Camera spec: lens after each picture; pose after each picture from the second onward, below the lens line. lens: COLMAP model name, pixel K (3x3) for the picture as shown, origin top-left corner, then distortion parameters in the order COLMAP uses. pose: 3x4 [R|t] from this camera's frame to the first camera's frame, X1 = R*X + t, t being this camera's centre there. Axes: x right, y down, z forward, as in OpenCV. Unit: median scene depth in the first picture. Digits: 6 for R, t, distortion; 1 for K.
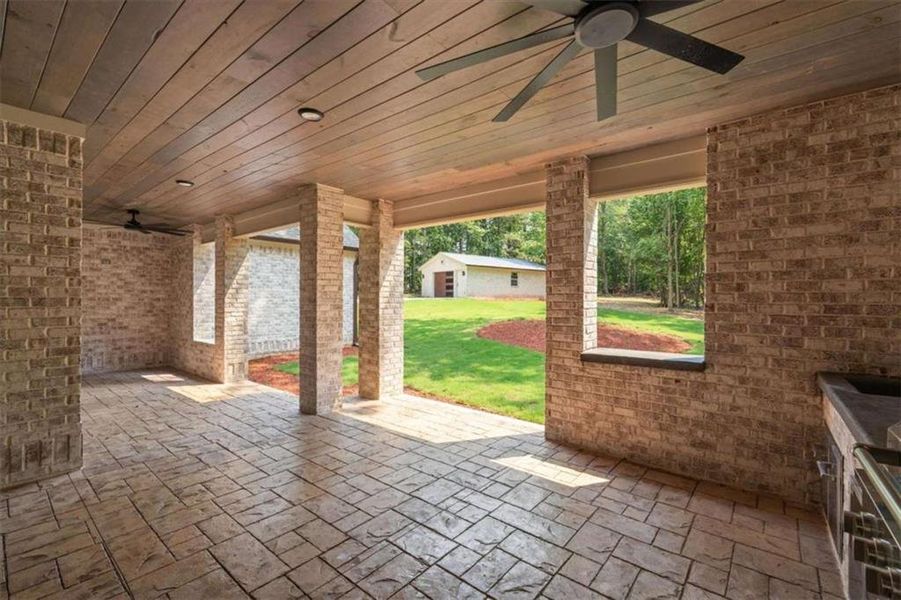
lens RADIAL K [[395.7, 0, 451.2], [0, 395.7, 300.8], [0, 0, 1]] dist [-0.005246, -0.000942]
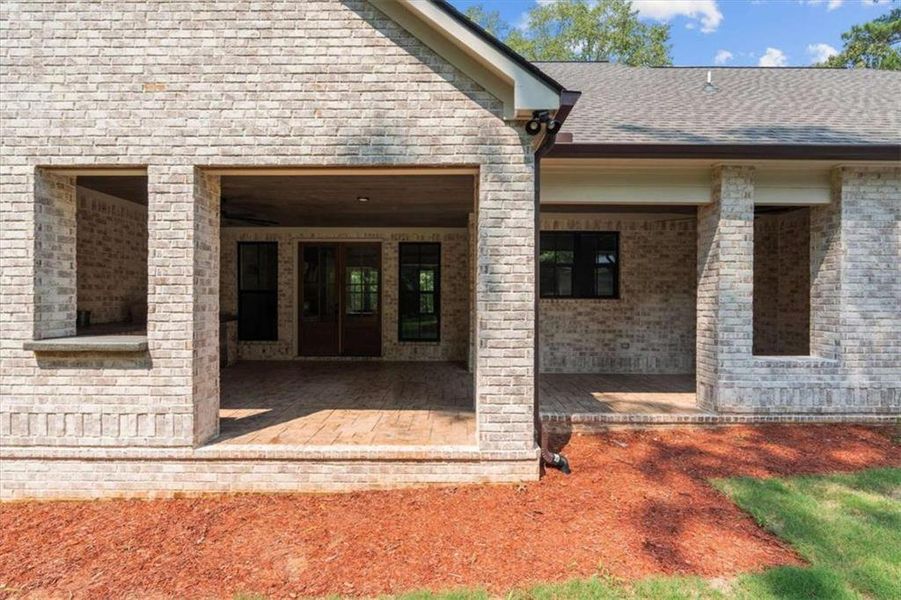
lens RADIAL K [[395.7, 0, 450.3], [0, 395.7, 302.4], [0, 0, 1]] dist [-0.005246, -0.000942]
pose [[-0.776298, -0.006206, -0.630336, 0.473474], [-0.010889, 0.999934, 0.003565, 0.032323], [0.630272, 0.009631, -0.776314, 2.429200]]
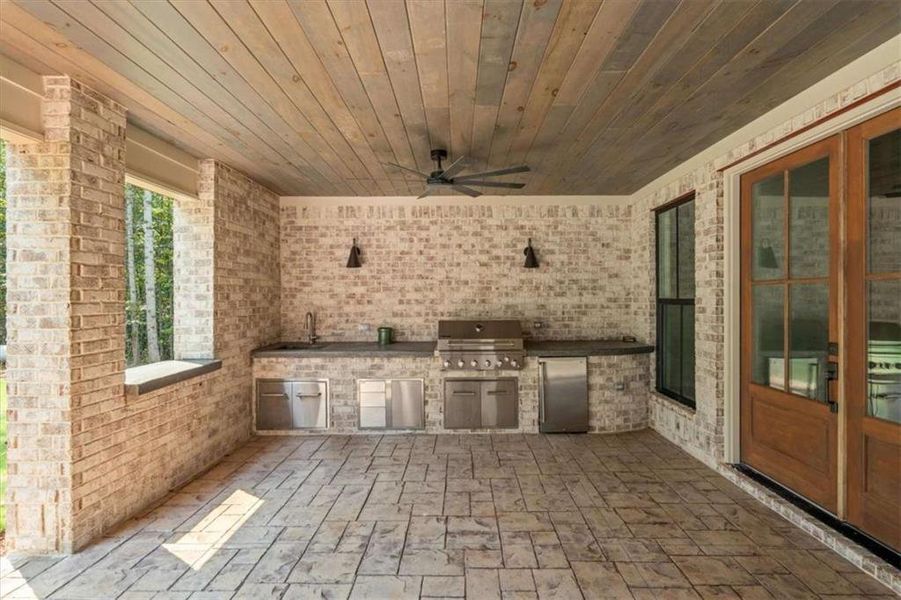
lens RADIAL K [[395.7, 0, 453.3], [0, 395.7, 298.6], [0, 0, 1]] dist [-0.005246, -0.000942]
pose [[-0.621221, -0.006506, 0.783608, -0.651480], [0.001973, 0.999949, 0.009867, -0.034008], [-0.783633, 0.007675, -0.621177, 1.079446]]
